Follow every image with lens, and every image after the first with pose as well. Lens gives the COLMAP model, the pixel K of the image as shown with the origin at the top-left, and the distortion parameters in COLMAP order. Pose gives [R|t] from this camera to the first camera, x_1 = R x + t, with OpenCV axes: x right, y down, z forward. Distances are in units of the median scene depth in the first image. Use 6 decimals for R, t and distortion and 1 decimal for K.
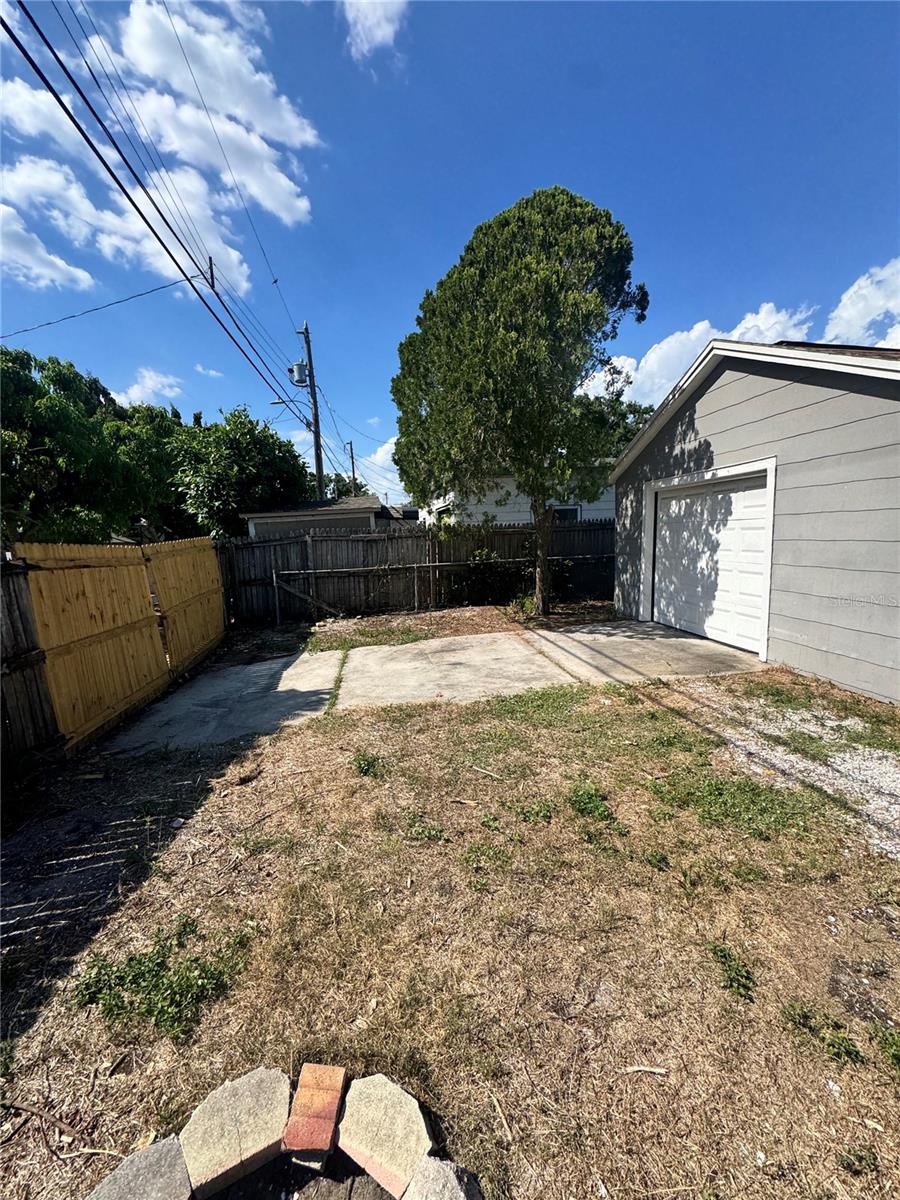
lens RADIAL K [[478.6, 0, 454.3], [0, 478.6, 599.0], [0, 0, 1]] dist [-0.004157, 0.000171]
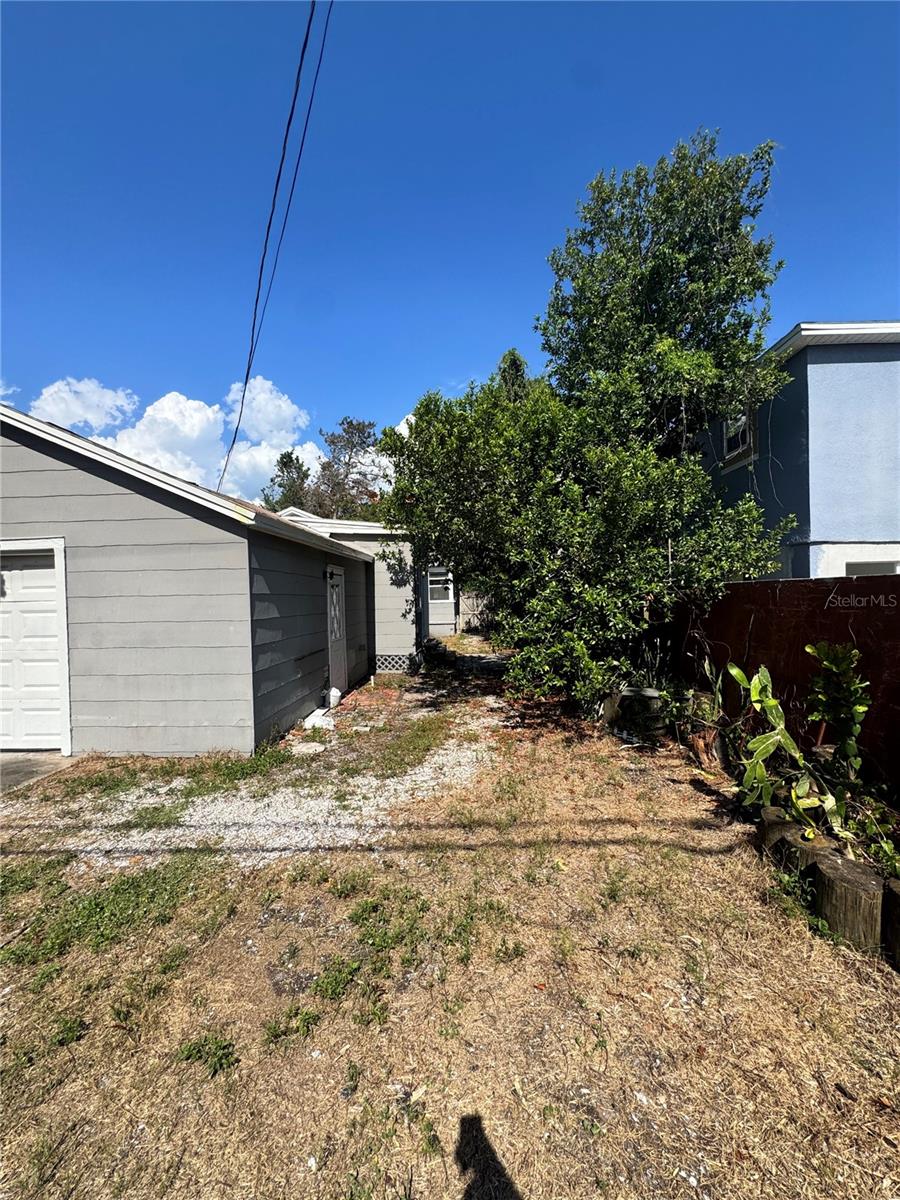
lens RADIAL K [[478.6, 0, 454.3], [0, 478.6, 599.0], [0, 0, 1]] dist [-0.004157, 0.000171]
pose [[0.201059, 0.027571, 0.979191, -0.142883], [0.143751, 0.987952, -0.057335, -0.008886], [-0.968974, 0.152287, 0.194673, 0.086133]]
